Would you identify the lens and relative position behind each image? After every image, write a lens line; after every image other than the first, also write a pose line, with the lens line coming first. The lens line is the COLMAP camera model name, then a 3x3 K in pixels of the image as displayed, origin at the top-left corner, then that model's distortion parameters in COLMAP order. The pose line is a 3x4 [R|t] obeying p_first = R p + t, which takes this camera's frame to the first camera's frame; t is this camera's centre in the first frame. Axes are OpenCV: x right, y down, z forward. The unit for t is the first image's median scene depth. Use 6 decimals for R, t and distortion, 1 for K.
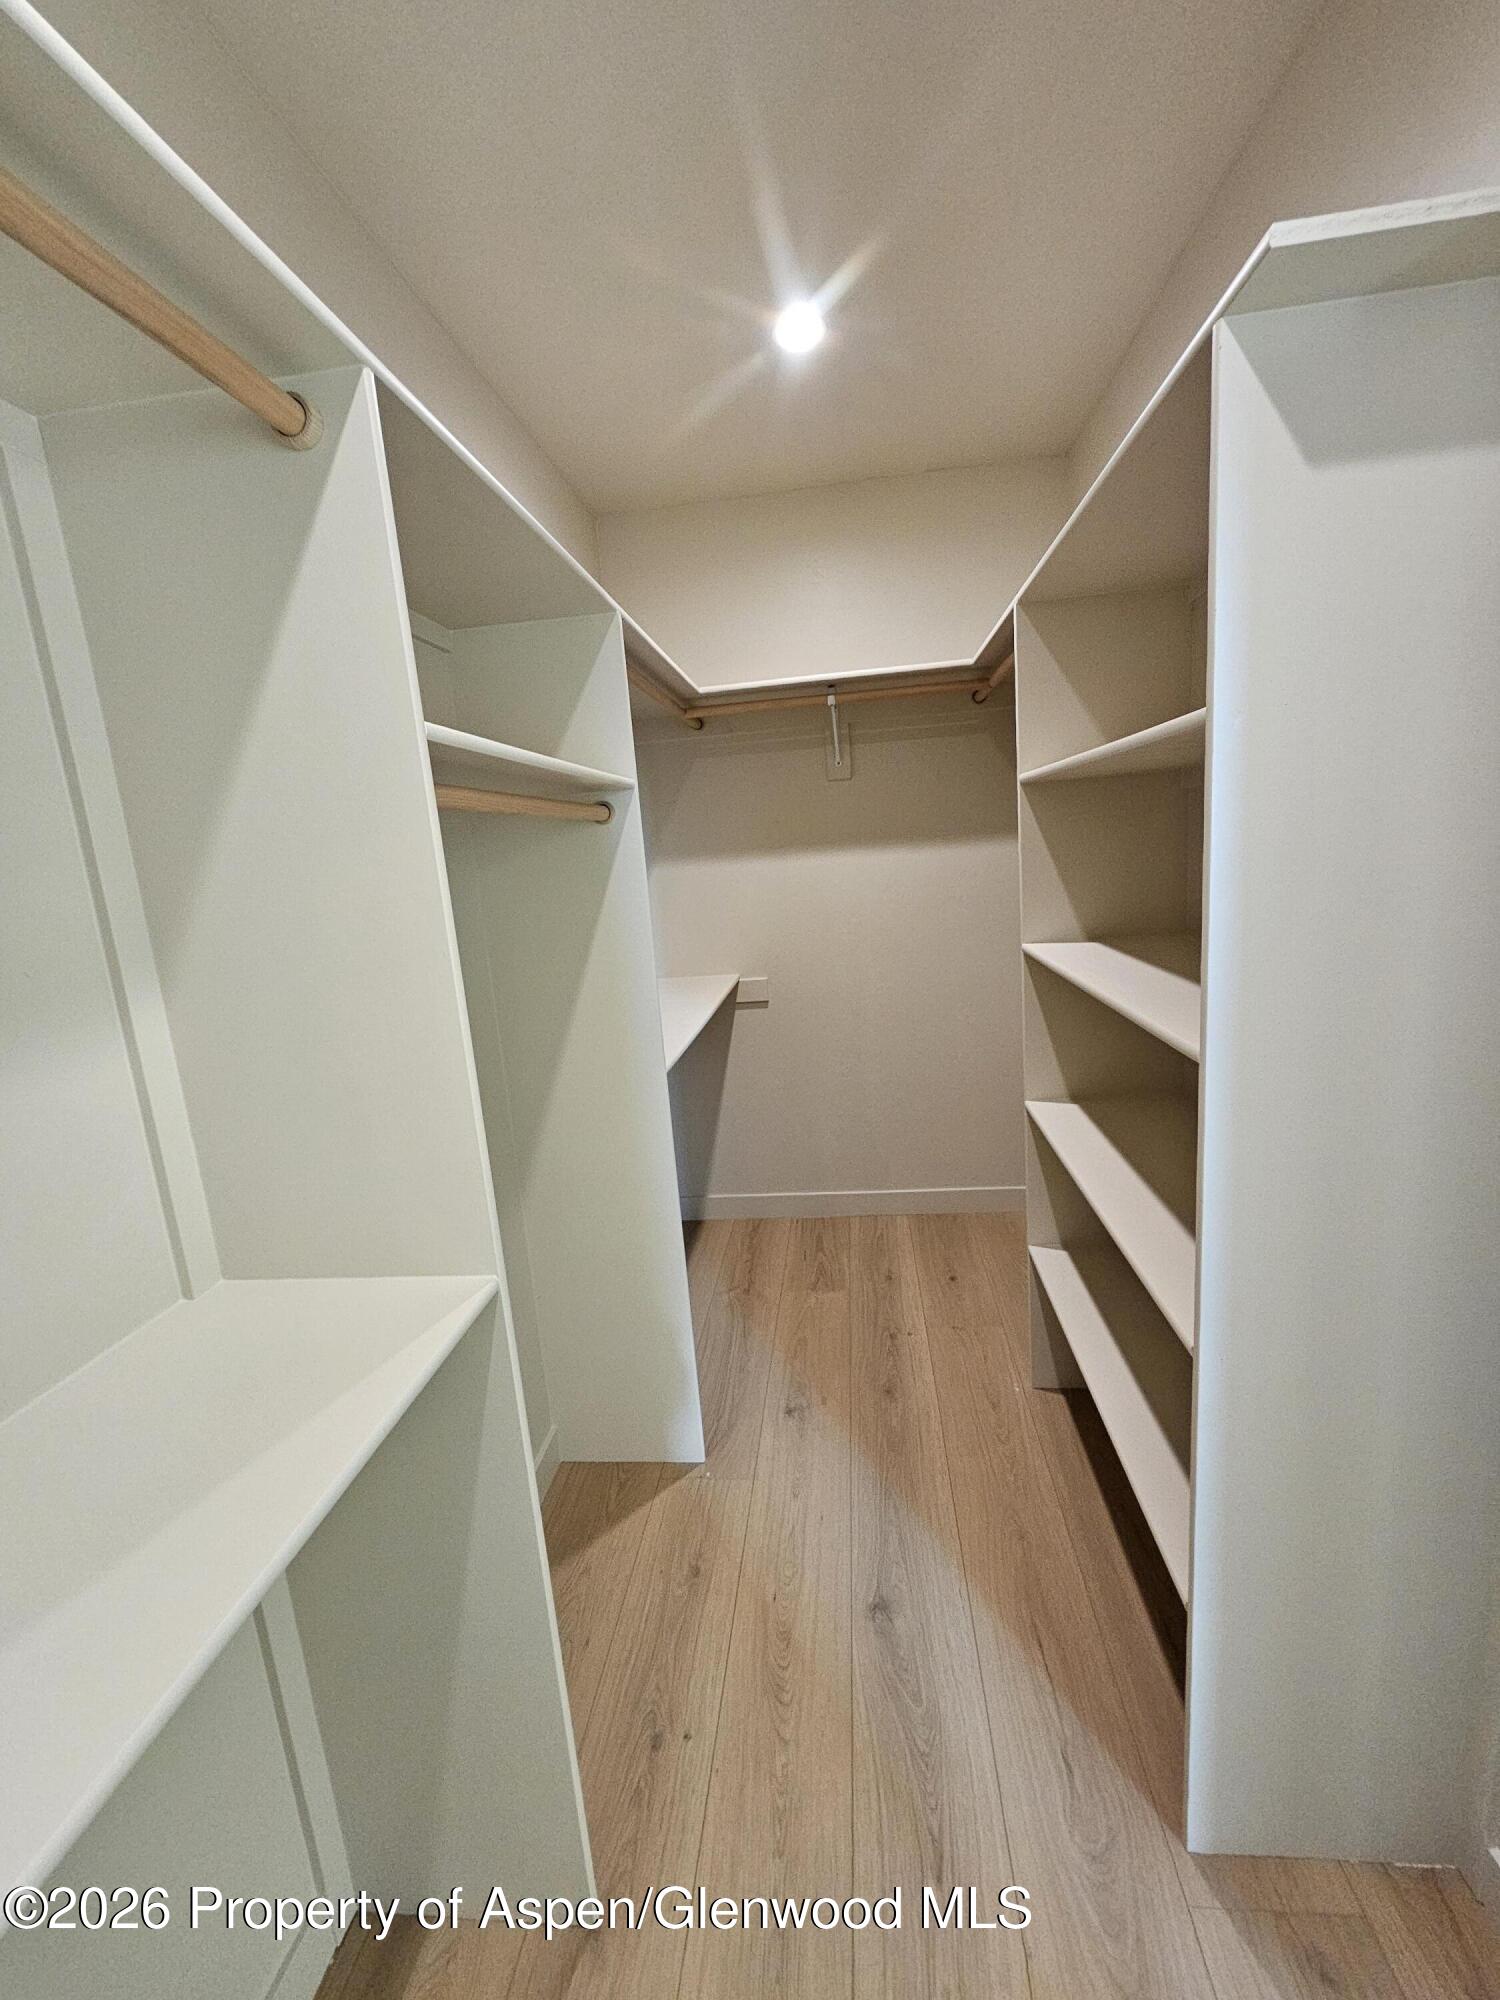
lens RADIAL K [[821.7, 0, 755.4], [0, 821.7, 991.8], [0, 0, 1]] dist [-0.001037, -0.001117]
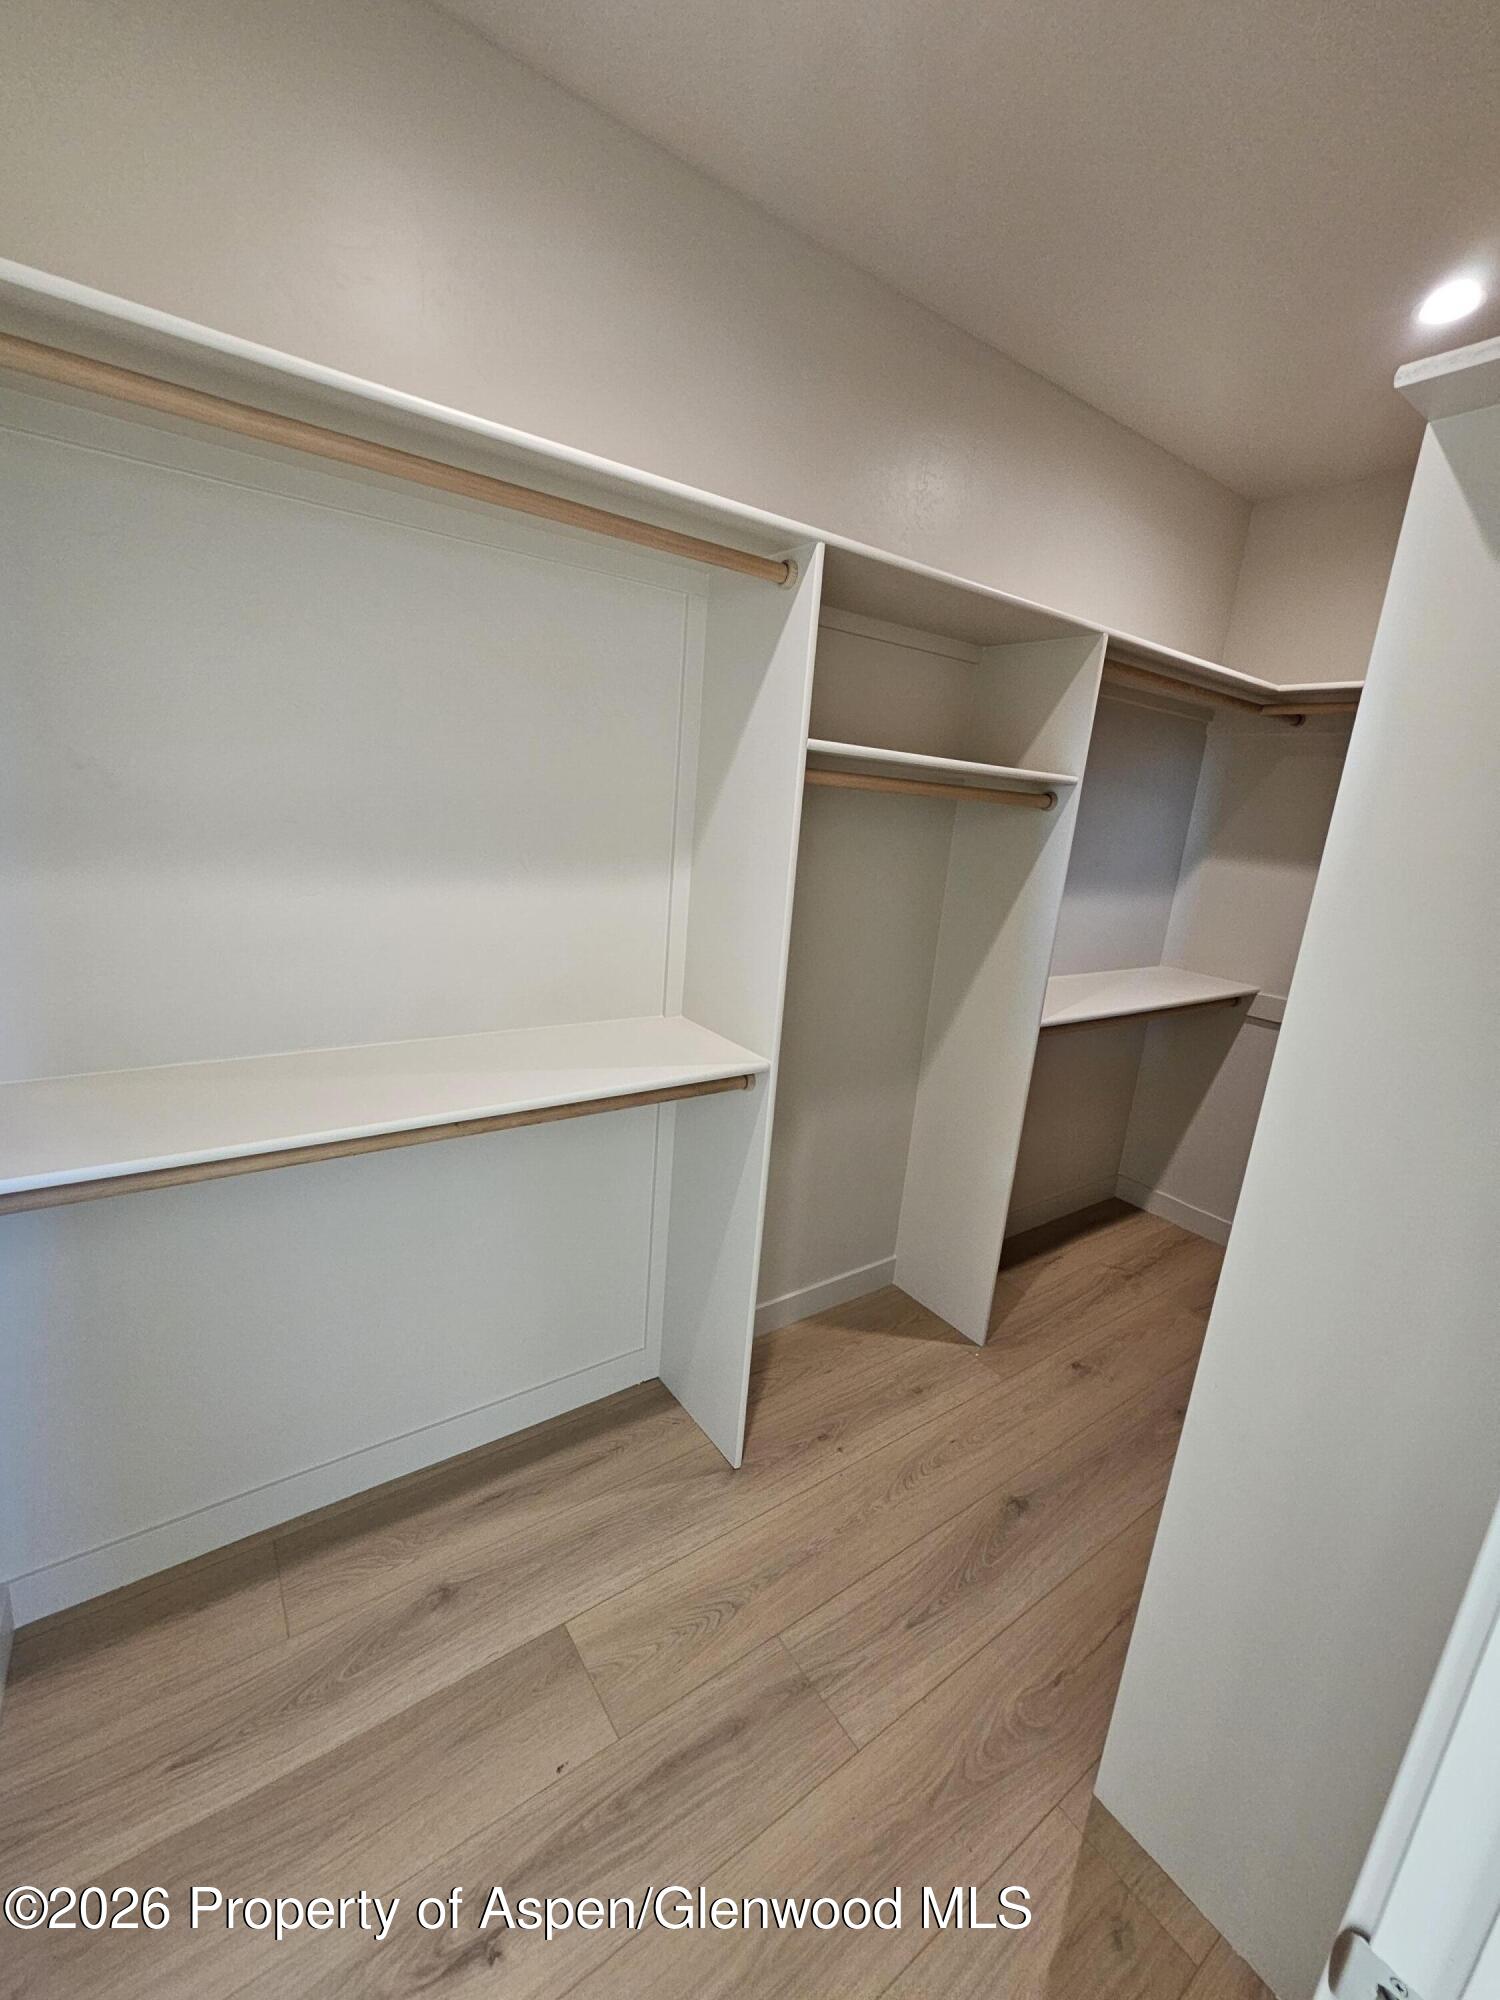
lens RADIAL K [[821.7, 0, 753.9], [0, 821.7, 994.4], [0, 0, 1]] dist [-0.001037, -0.001117]
pose [[0.652183, 0.305415, -0.693814, 0.497116], [-0.263082, 0.949553, 0.170695, -0.044708], [0.710947, 0.071205, 0.699632, -0.145169]]
